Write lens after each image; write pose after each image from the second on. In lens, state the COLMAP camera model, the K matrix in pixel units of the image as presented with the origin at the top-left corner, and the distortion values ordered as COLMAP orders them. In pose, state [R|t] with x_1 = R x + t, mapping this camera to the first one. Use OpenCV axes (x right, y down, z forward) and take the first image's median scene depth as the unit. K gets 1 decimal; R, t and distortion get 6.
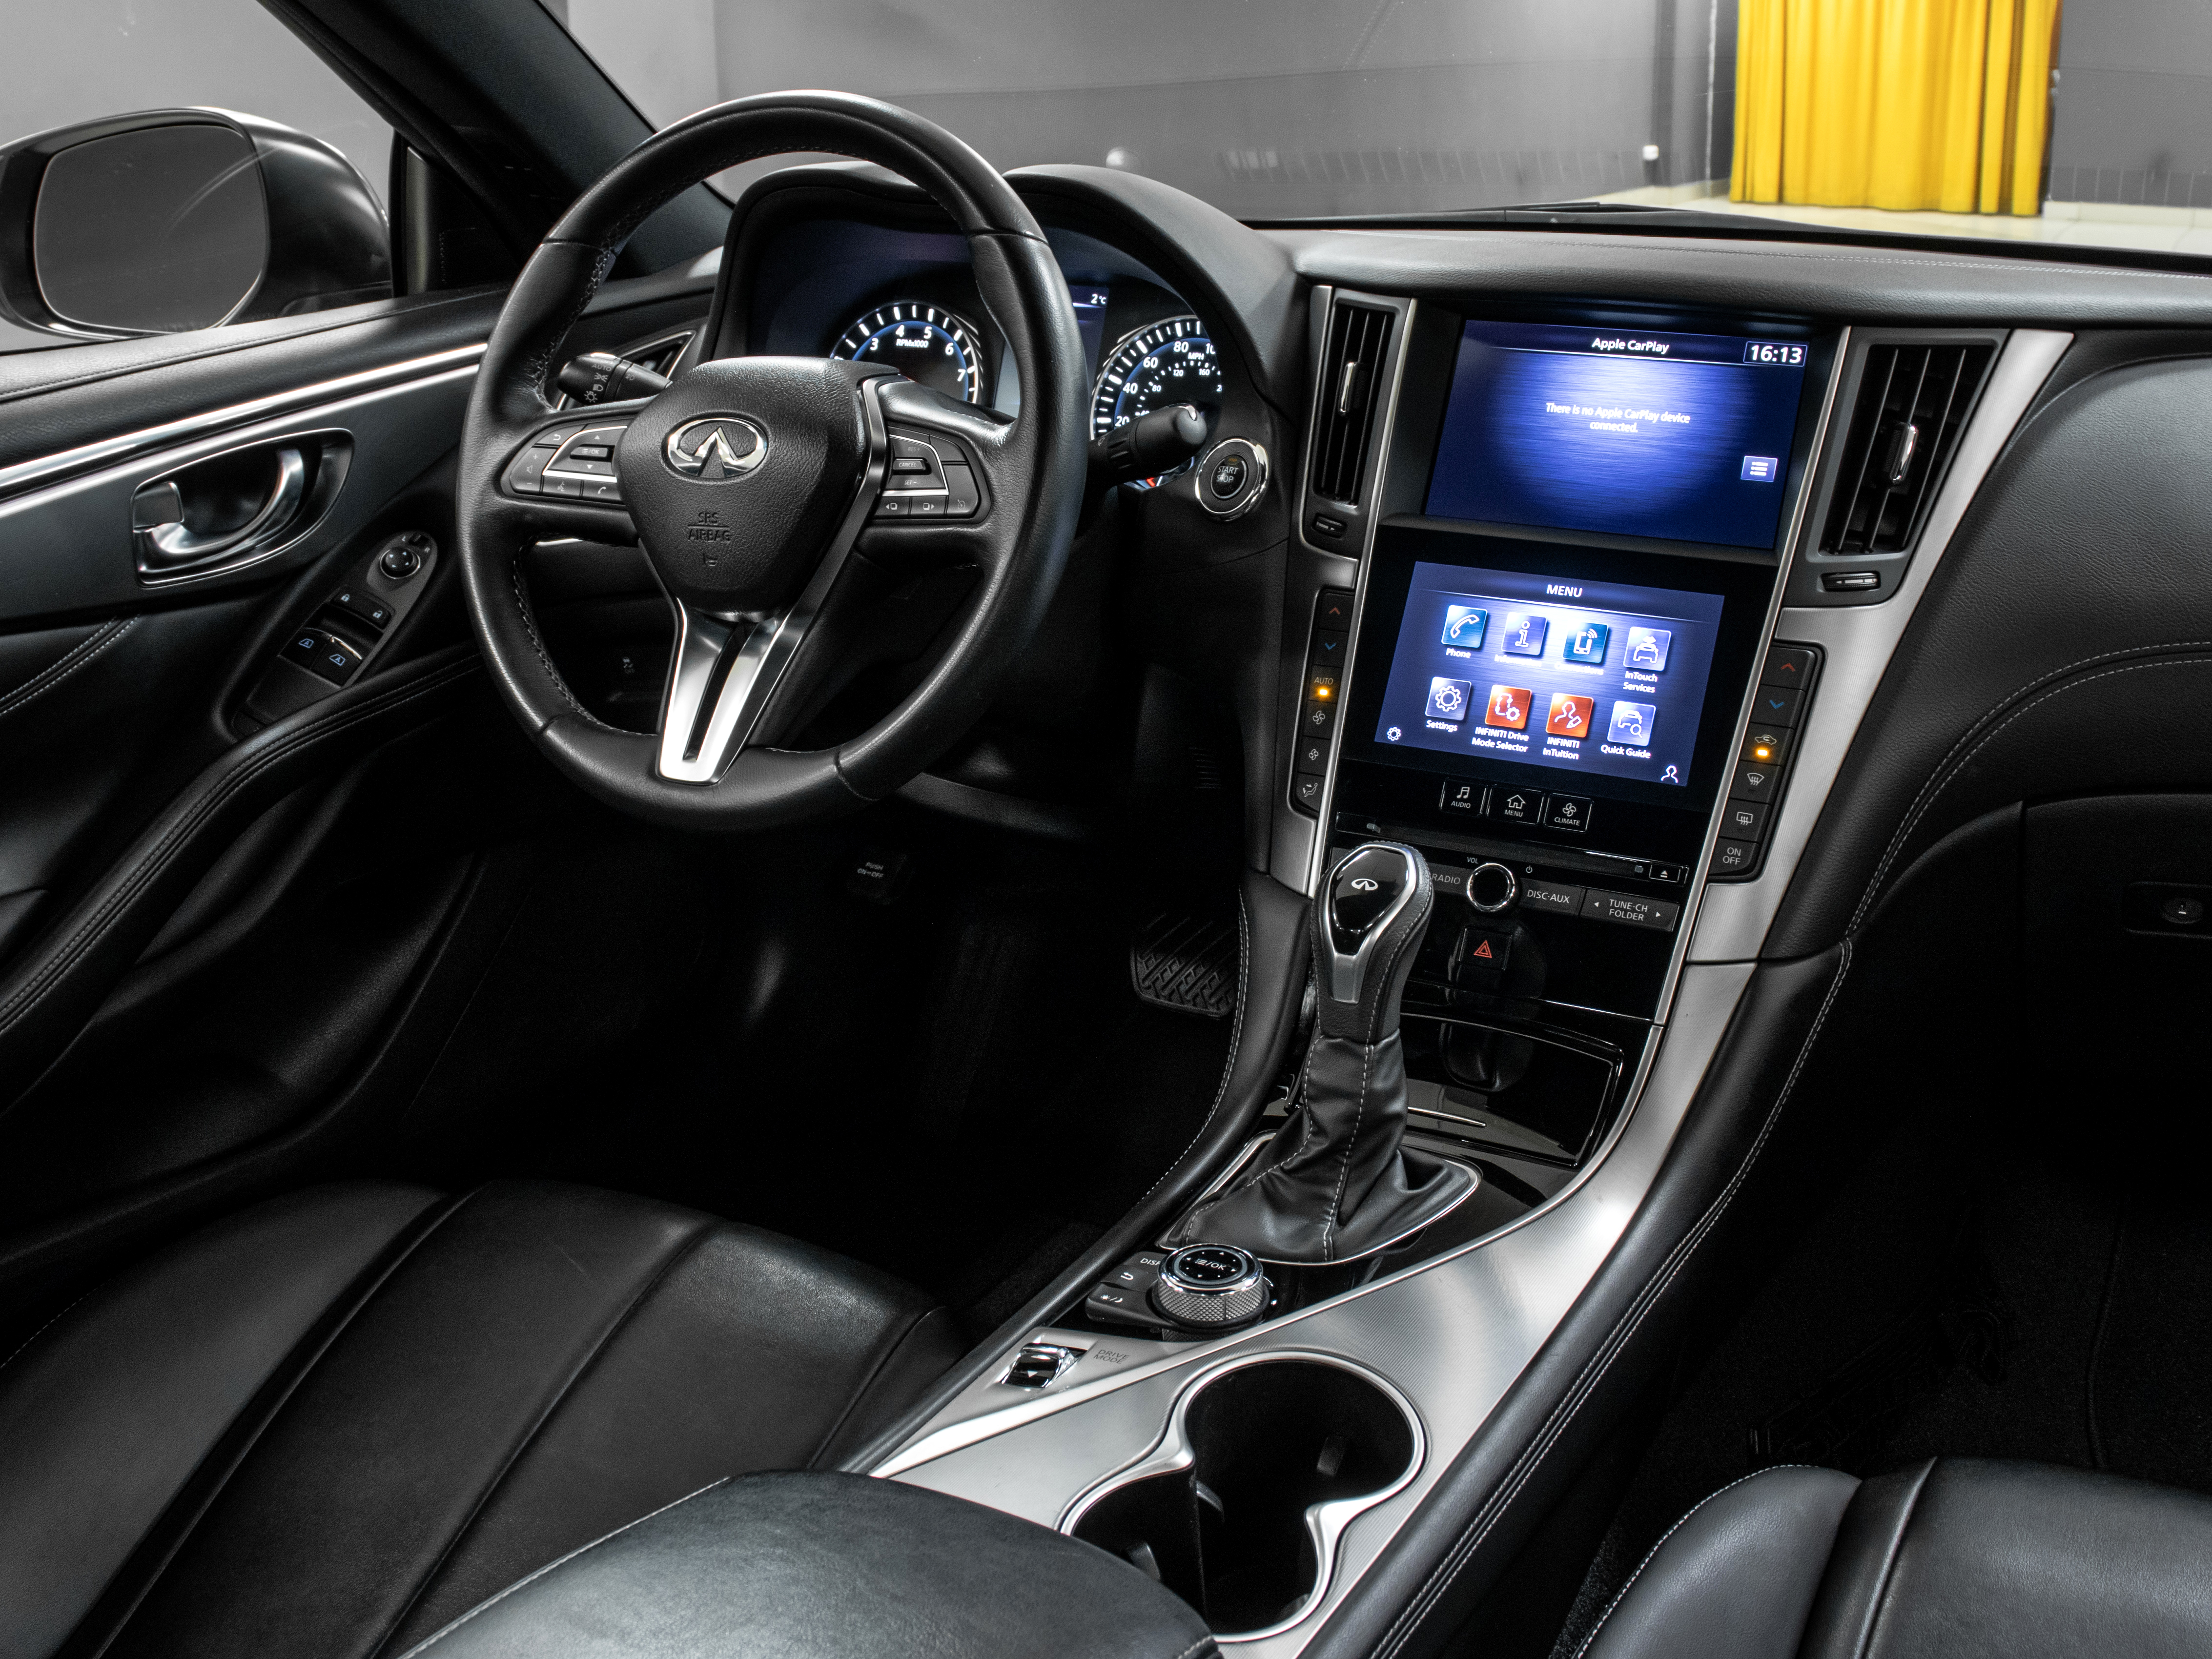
lens RADIAL K [[2461.2, 0, 1105.1], [0, 2461.2, 736.3], [0, 0, 1]] dist [-0.178875, 0.138697]
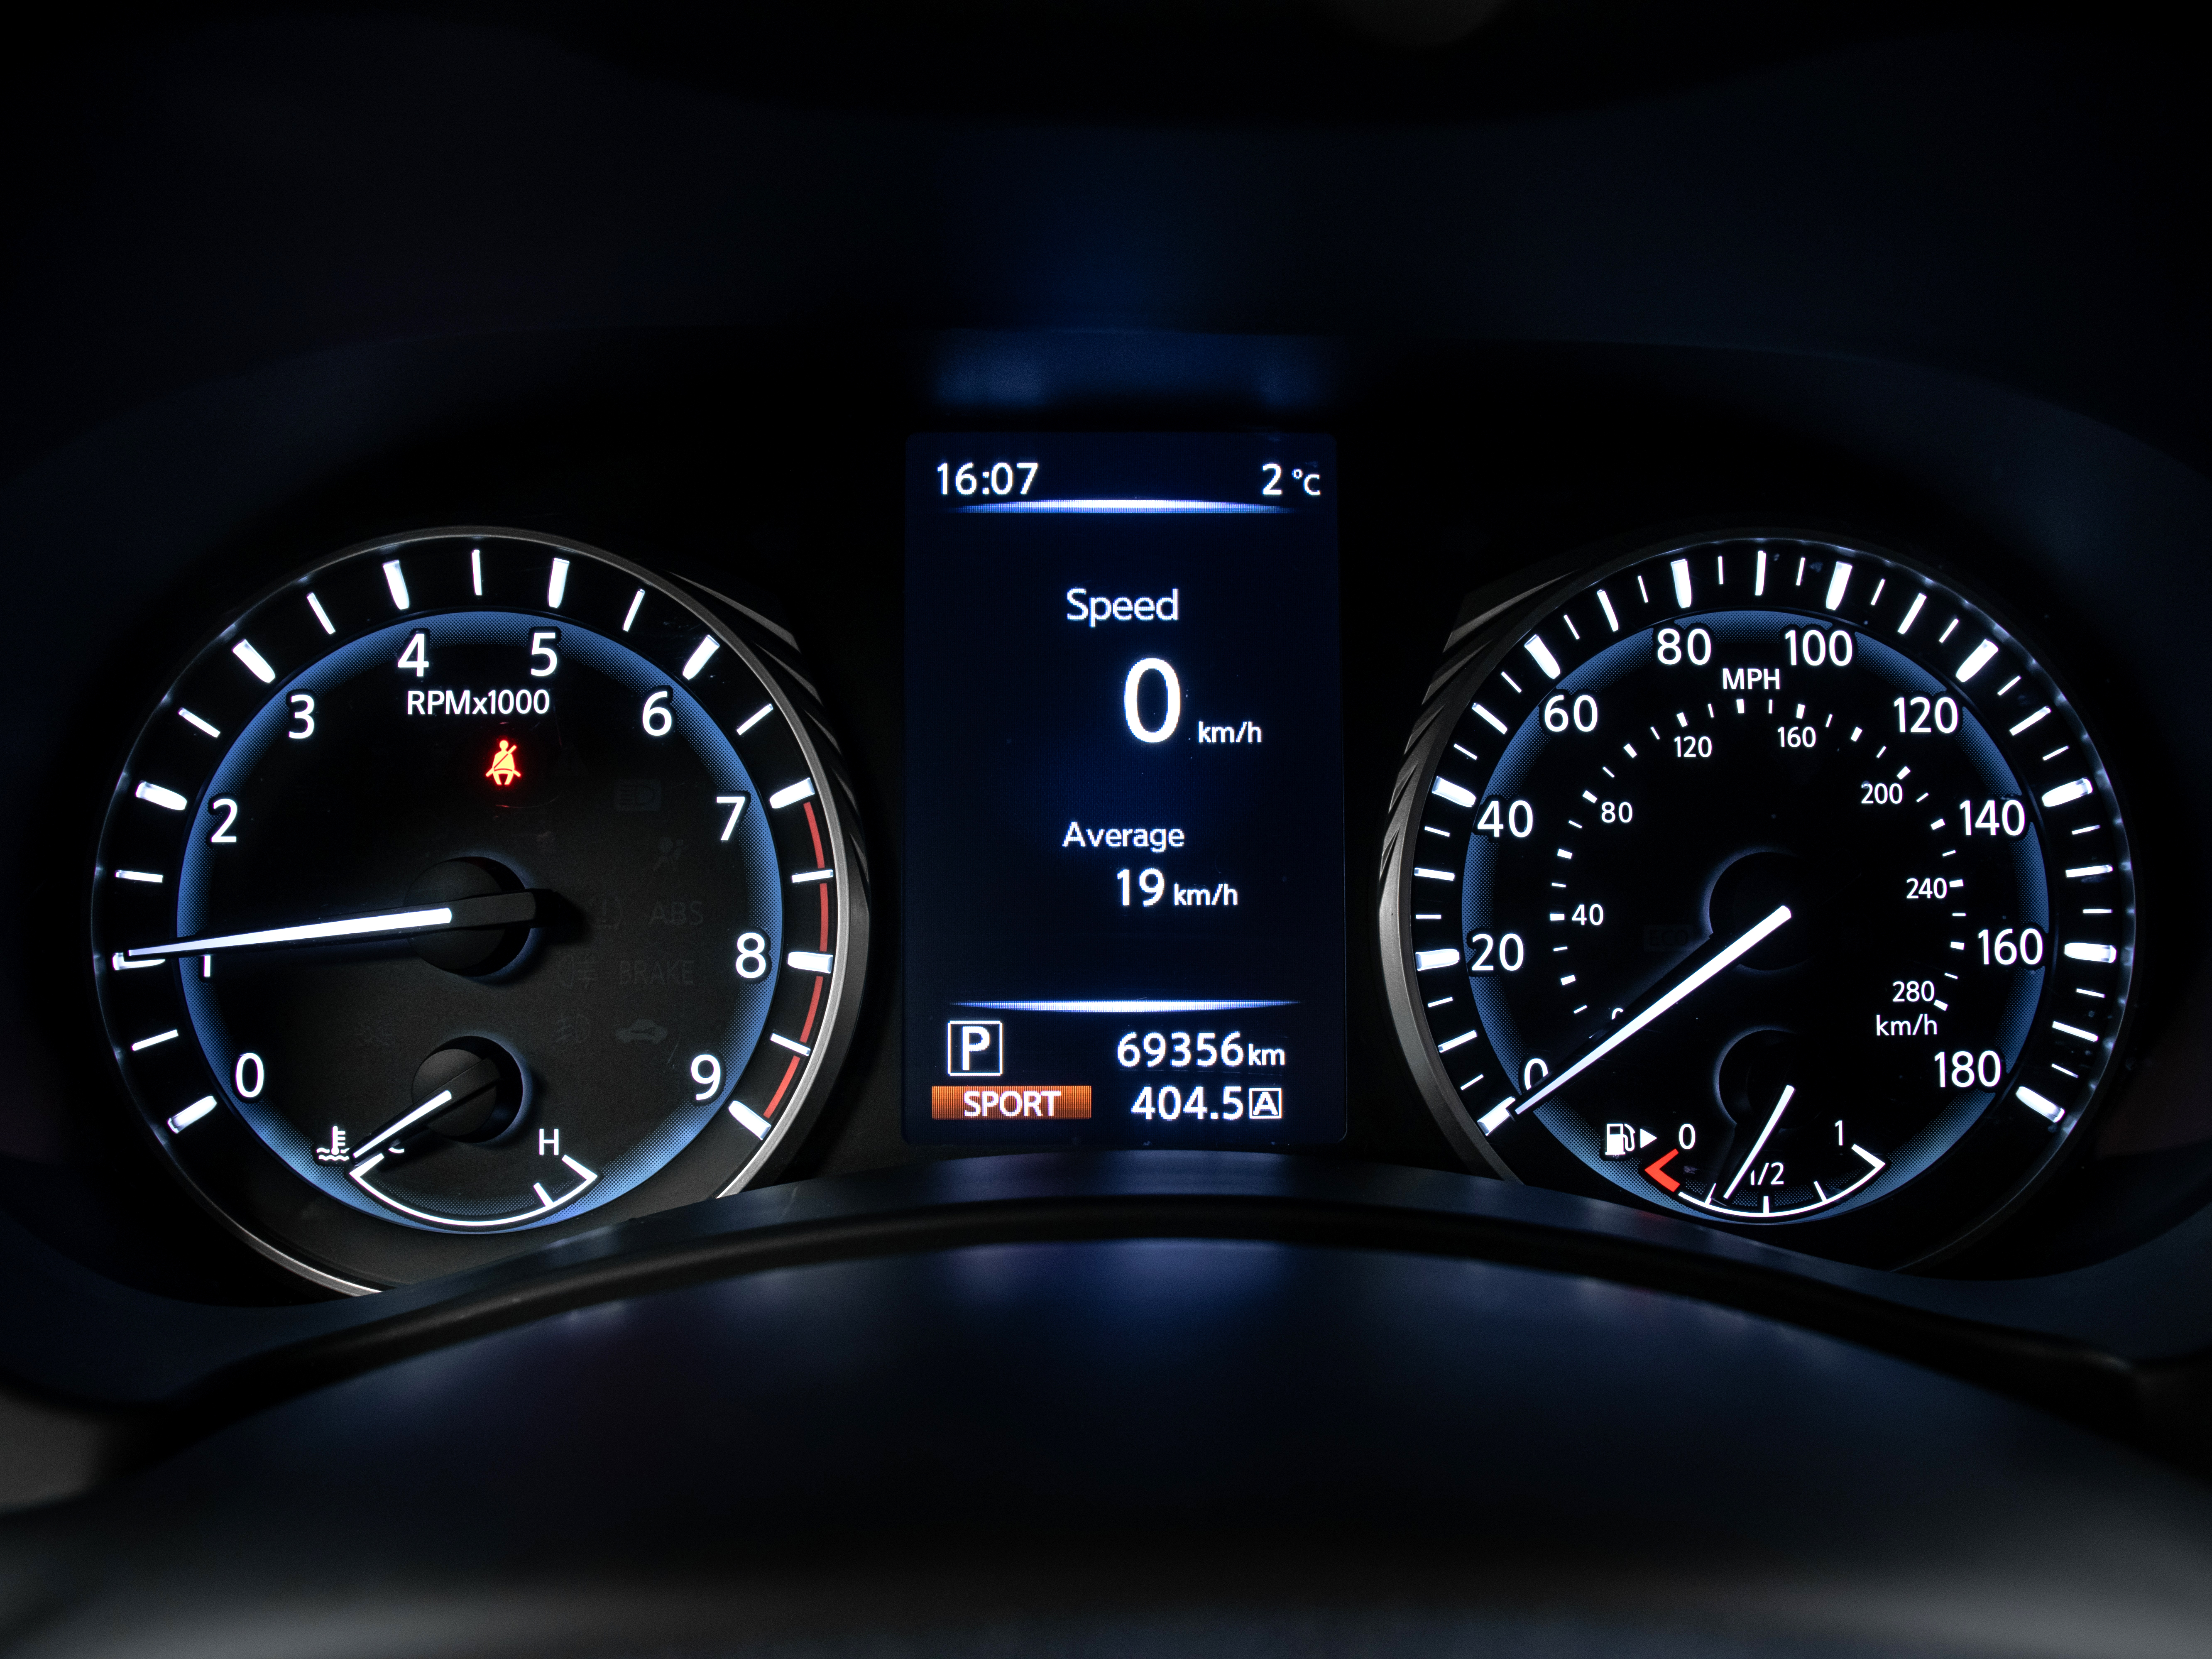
lens RADIAL K [[2097.5, 0, 1106.0], [0, 2097.5, 829.5], [0, 0, 1]] dist [-0.183896, 0.172566]
pose [[0.865144, -0.129131, 0.484615, -0.157522], [0.132744, 0.990782, 0.027026, -0.180723], [-0.483637, 0.040948, 0.874310, 0.982110]]
